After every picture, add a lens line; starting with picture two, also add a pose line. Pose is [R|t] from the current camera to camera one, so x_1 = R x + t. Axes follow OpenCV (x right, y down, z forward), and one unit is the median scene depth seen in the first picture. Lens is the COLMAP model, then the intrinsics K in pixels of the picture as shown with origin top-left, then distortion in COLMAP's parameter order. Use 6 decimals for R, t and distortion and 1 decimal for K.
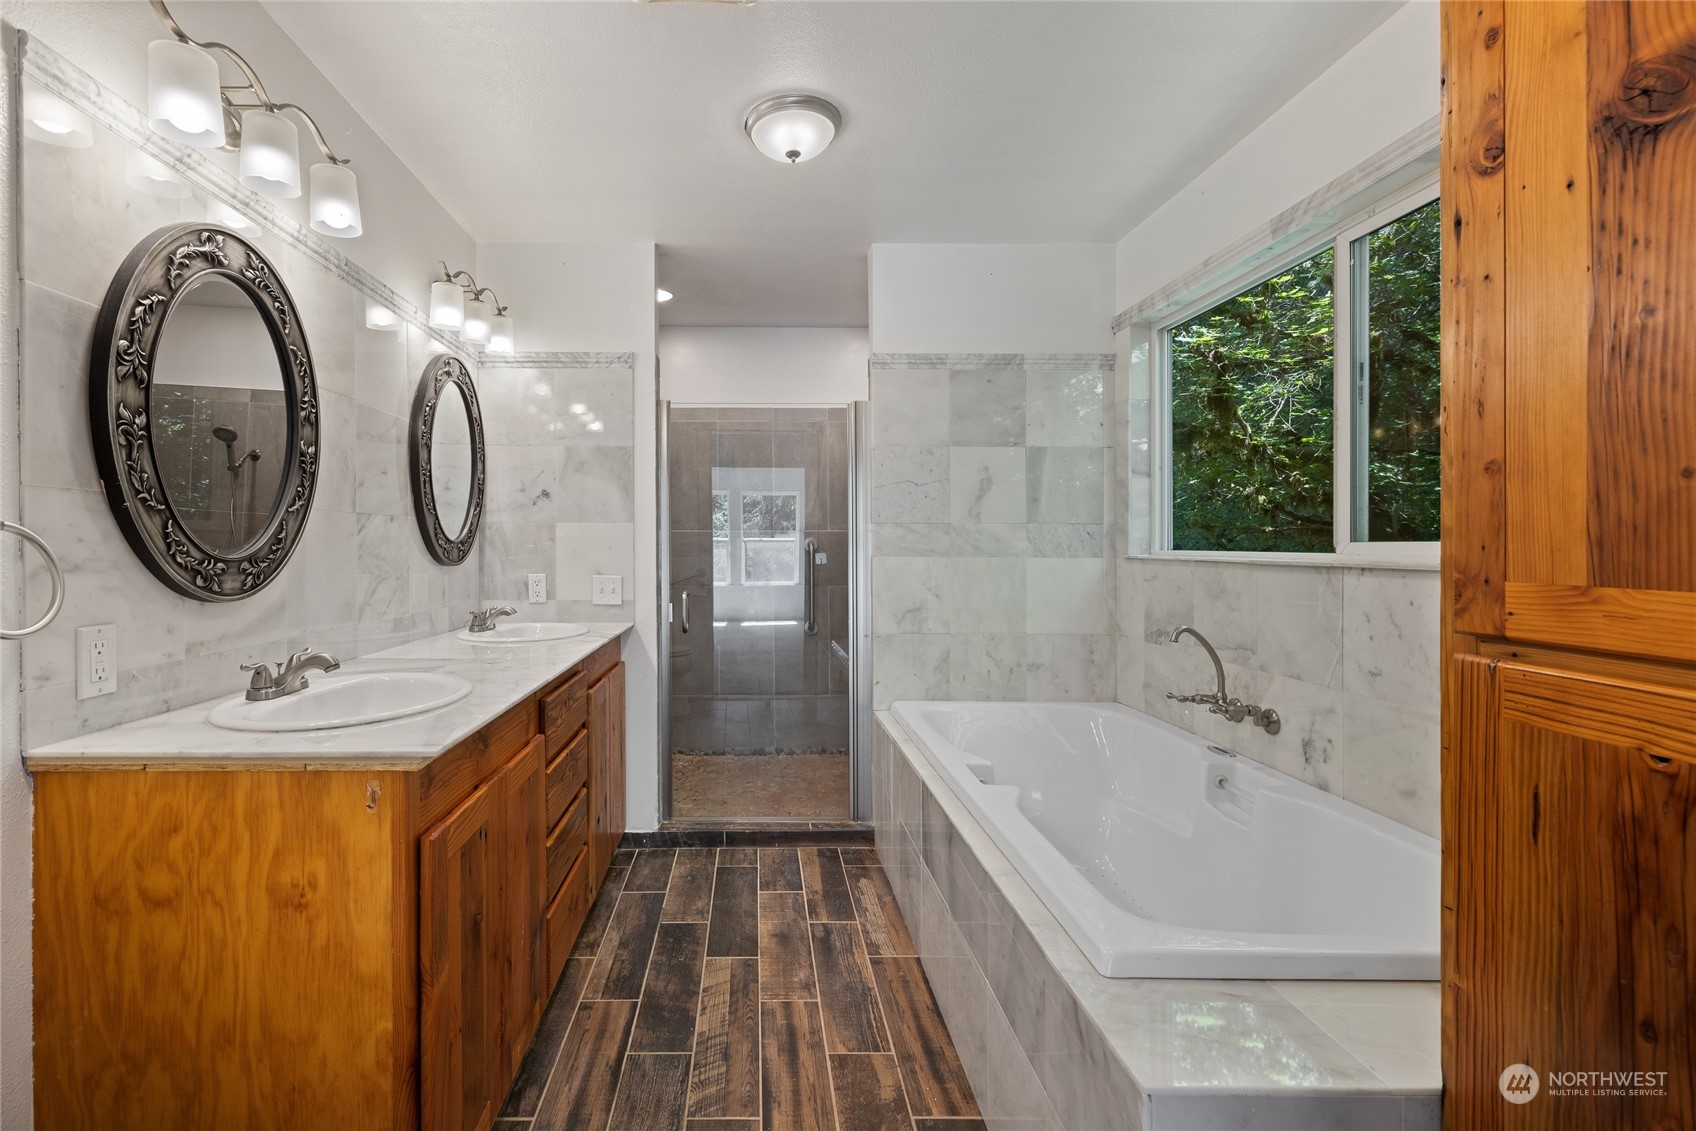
lens RADIAL K [[723.9, 0, 849.2], [0, 723.9, 556.9], [0, 0, 1]] dist [0.003998, -0.000416]
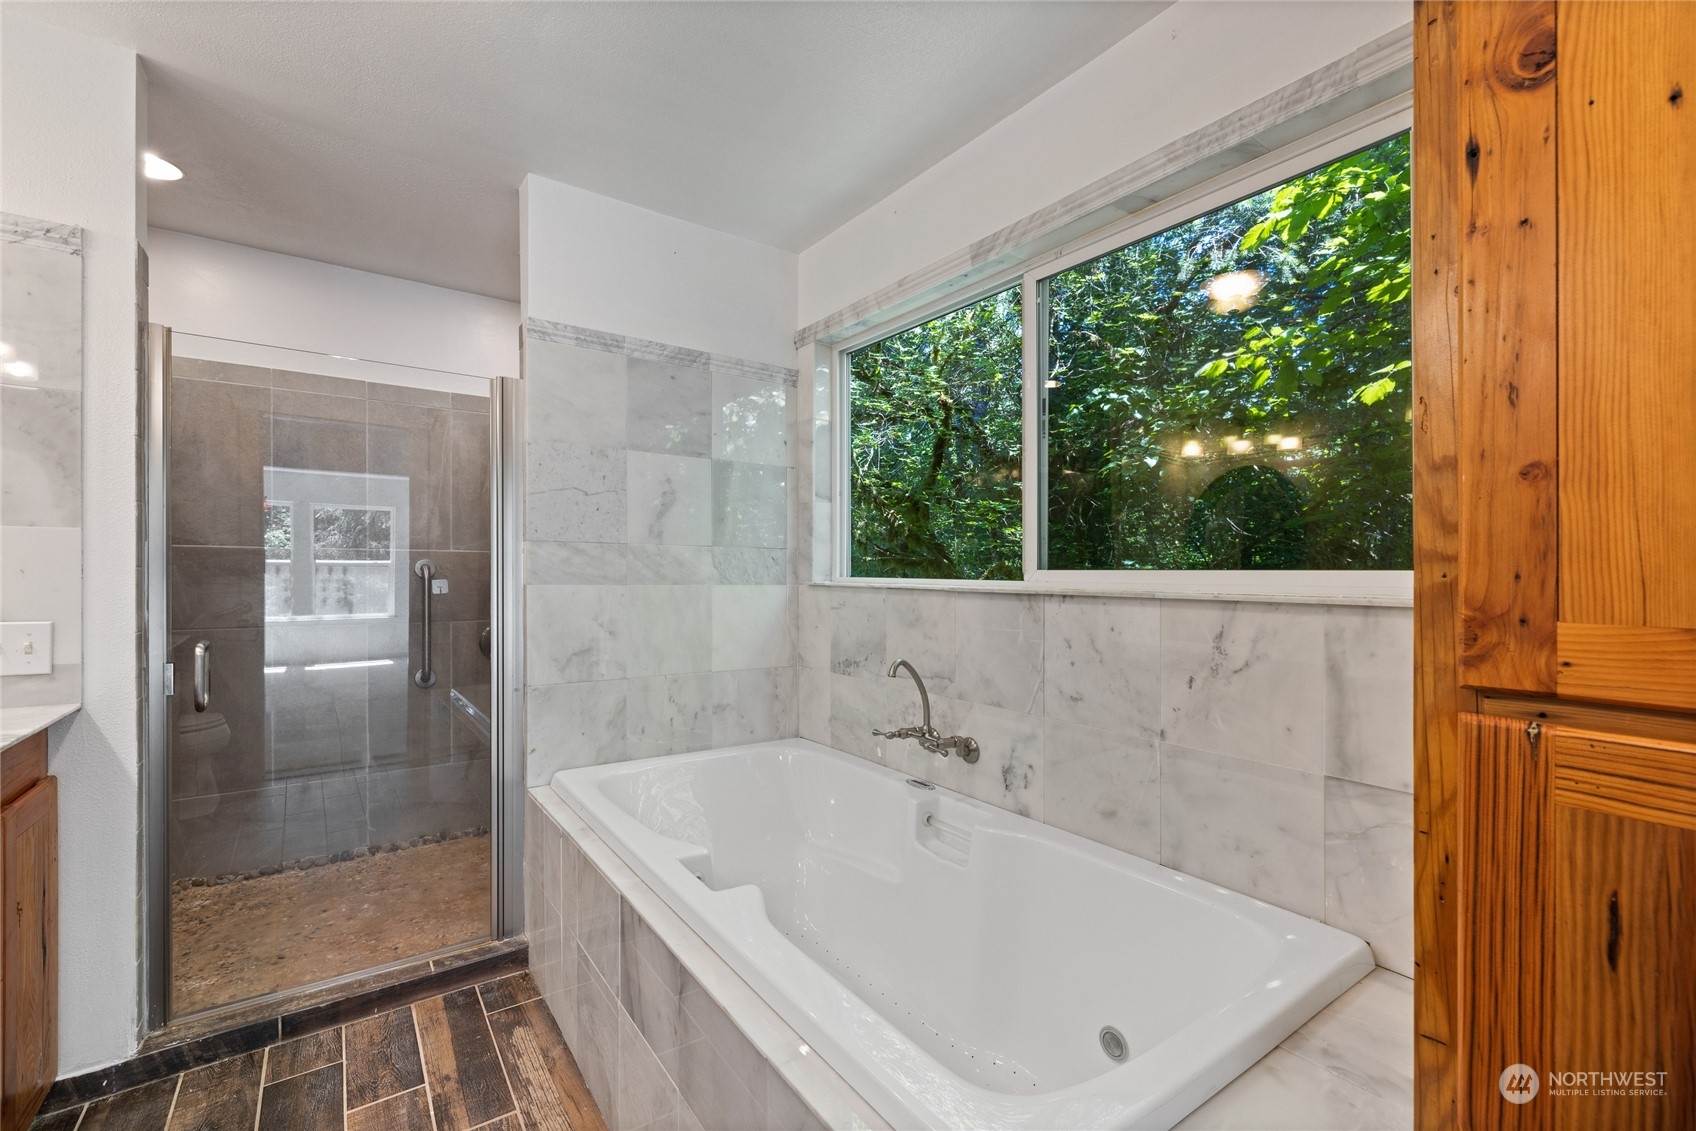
lens RADIAL K [[723.9, 0, 844.9], [0, 723.9, 576.8], [0, 0, 1]] dist [0.003998, -0.000416]
pose [[0.883741, 0.002659, 0.467969, -0.034618], [0.001348, 0.999965, -0.008228, -0.002505], [-0.467974, 0.007903, 0.883707, 0.211157]]
